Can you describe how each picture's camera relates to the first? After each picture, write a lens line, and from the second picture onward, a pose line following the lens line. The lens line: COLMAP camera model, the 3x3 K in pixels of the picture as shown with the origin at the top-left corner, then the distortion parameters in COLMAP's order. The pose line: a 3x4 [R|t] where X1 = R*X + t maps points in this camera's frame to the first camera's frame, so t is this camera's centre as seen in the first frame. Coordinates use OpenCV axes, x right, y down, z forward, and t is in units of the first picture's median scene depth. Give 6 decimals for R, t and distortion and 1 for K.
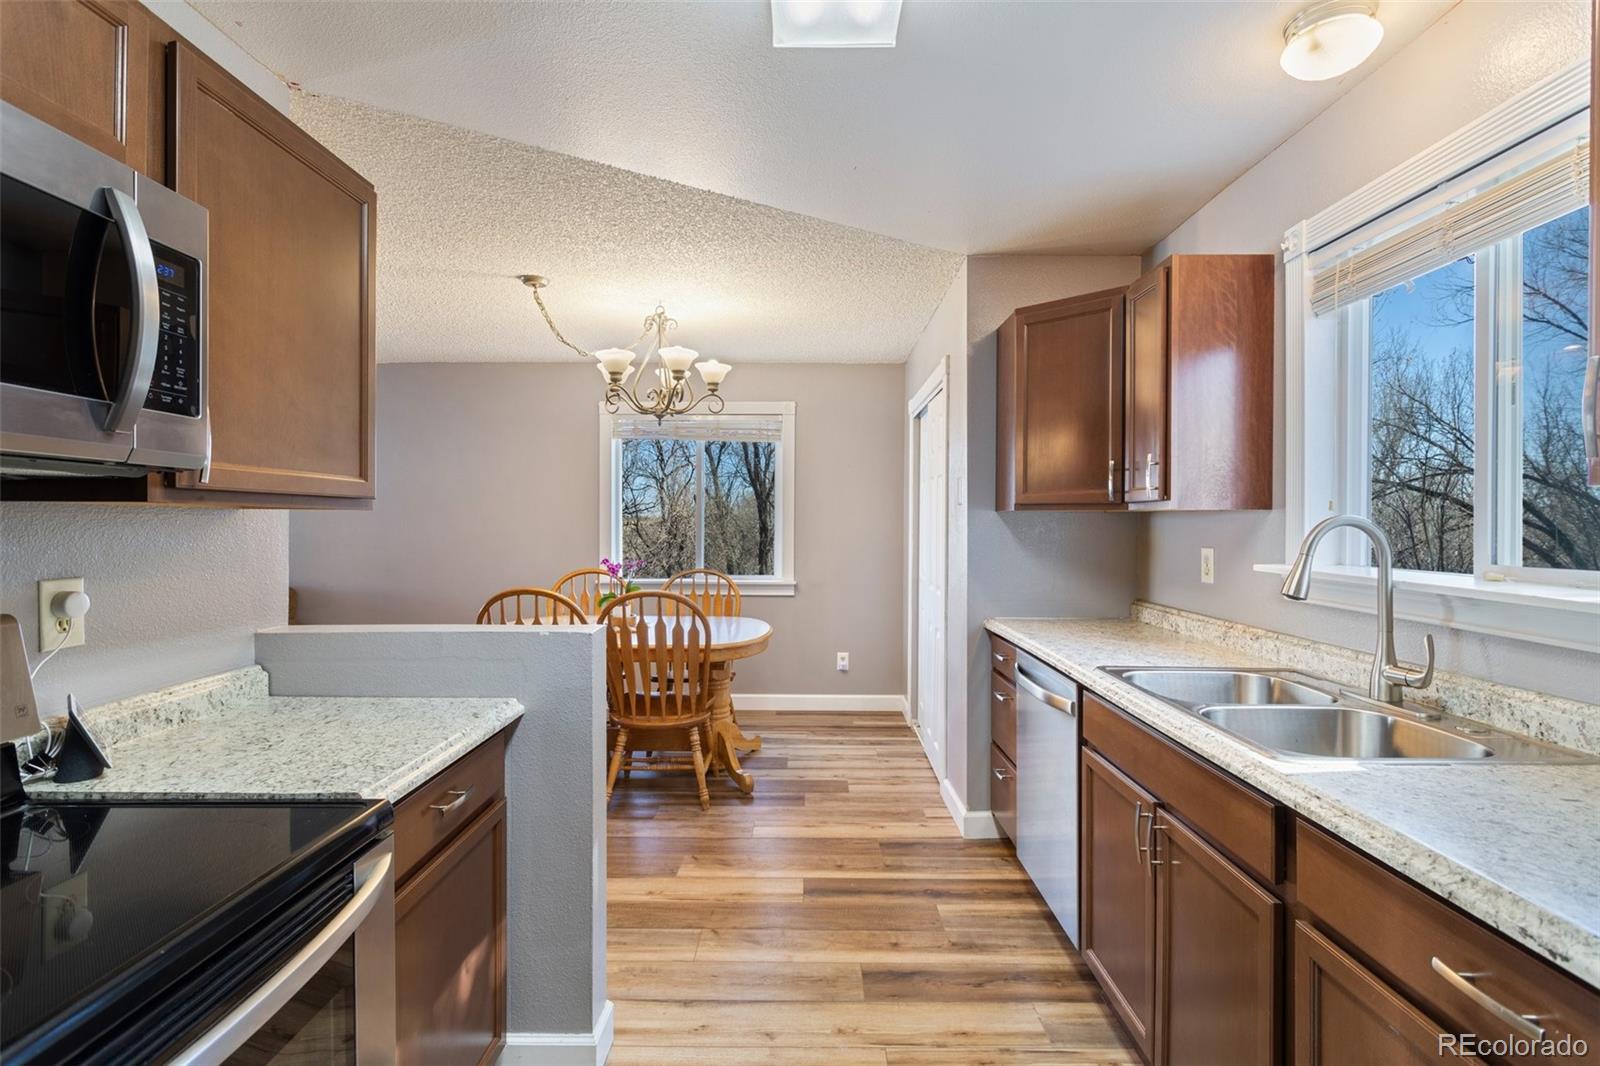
lens RADIAL K [[756.1, 0, 796.6], [0, 756.1, 524.6], [0, 0, 1]] dist [0.002989, 0.000513]
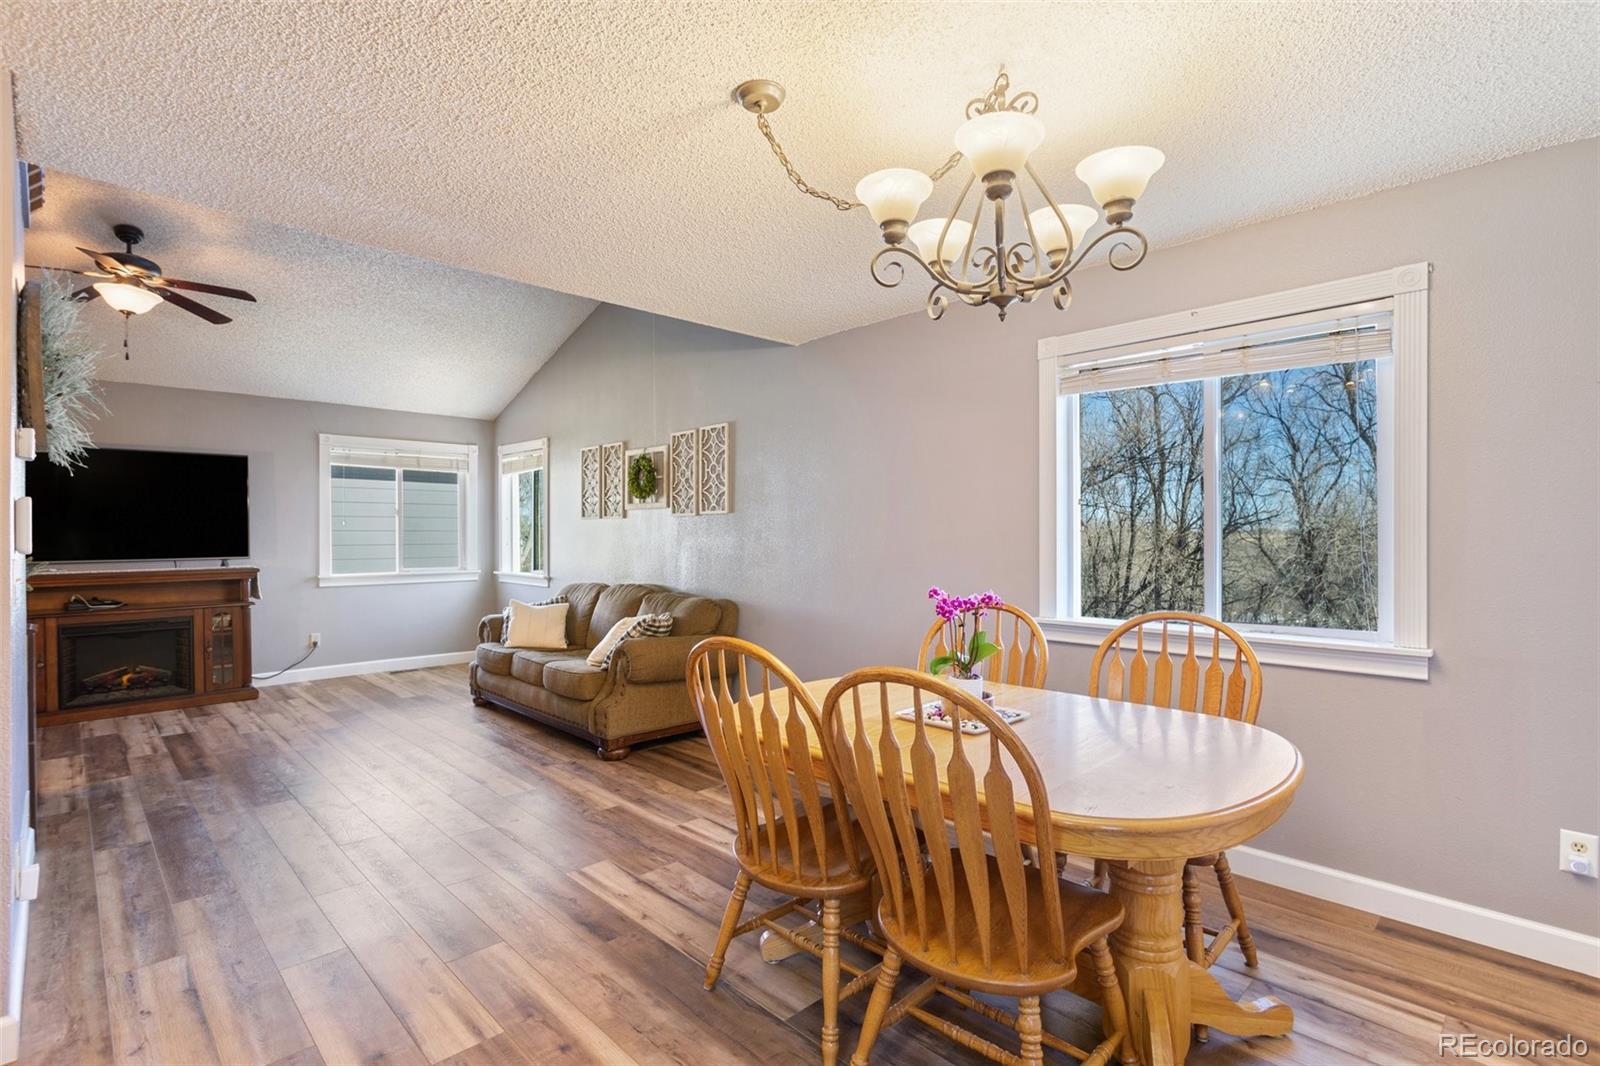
lens RADIAL K [[748.5, 0, 803.7], [0, 748.5, 539.7], [0, 0, 1]] dist [0.002524, 0.000750]
pose [[0.714724, -0.000372, -0.699407, 0.052914], [0.000988, 0.999999, 0.000478, 0.007813], [0.699406, -0.001032, 0.714723, 0.468246]]
